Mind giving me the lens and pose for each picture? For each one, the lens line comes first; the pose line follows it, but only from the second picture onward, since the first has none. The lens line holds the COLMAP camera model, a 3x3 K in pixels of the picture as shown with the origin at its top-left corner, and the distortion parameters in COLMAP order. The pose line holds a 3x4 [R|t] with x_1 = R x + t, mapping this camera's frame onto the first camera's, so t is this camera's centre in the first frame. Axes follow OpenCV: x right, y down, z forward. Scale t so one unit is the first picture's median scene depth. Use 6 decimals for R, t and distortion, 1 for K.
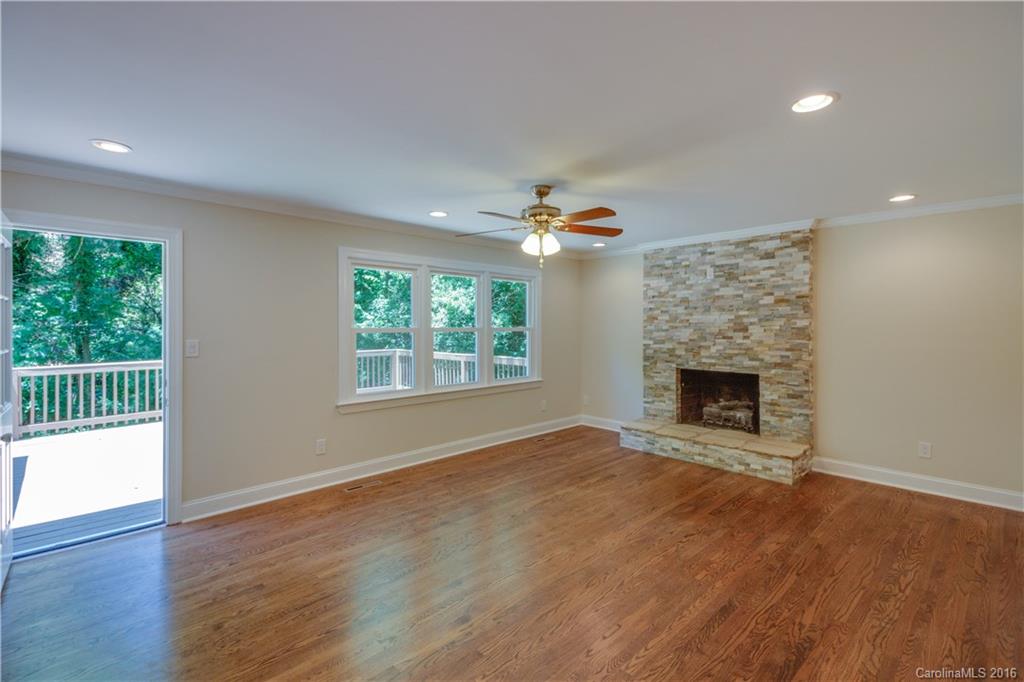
lens RADIAL K [[470.9, 0, 512.0], [0, 470.9, 341.0], [0, 0, 1]] dist [0.002191, -0.005638]
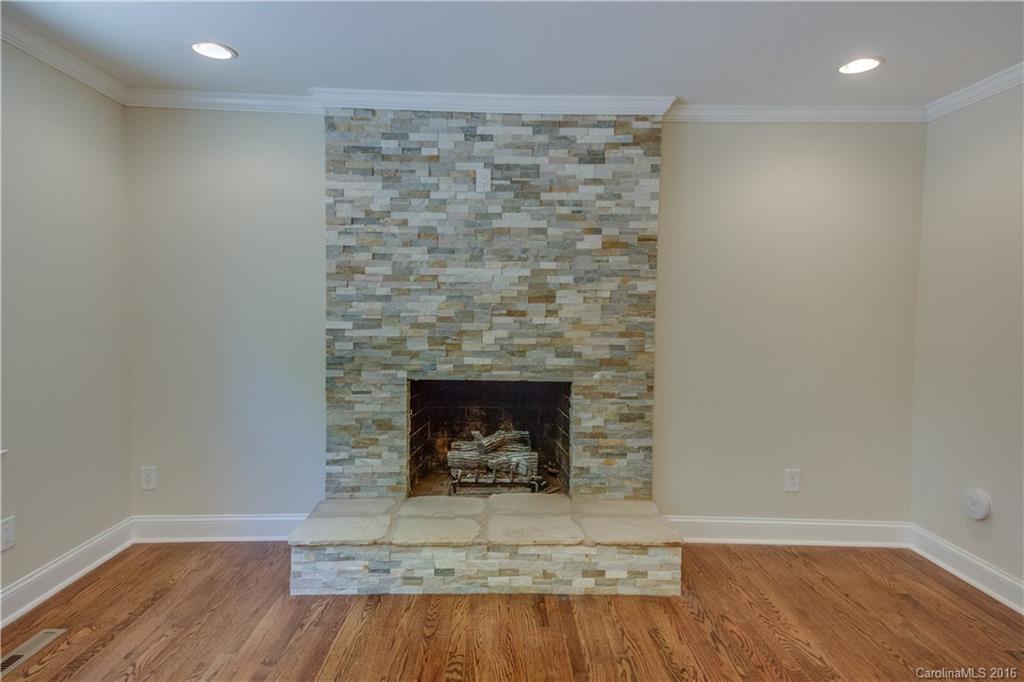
lens RADIAL K [[584.9, 0, 514.3], [0, 584.9, 331.2], [0, 0, 1]] dist [0.086567, -0.000296]
pose [[0.669961, -0.024980, 0.741976, -0.008669], [0.011355, 0.999662, 0.023402, -0.002820], [-0.742310, -0.007253, 0.670018, 0.581975]]
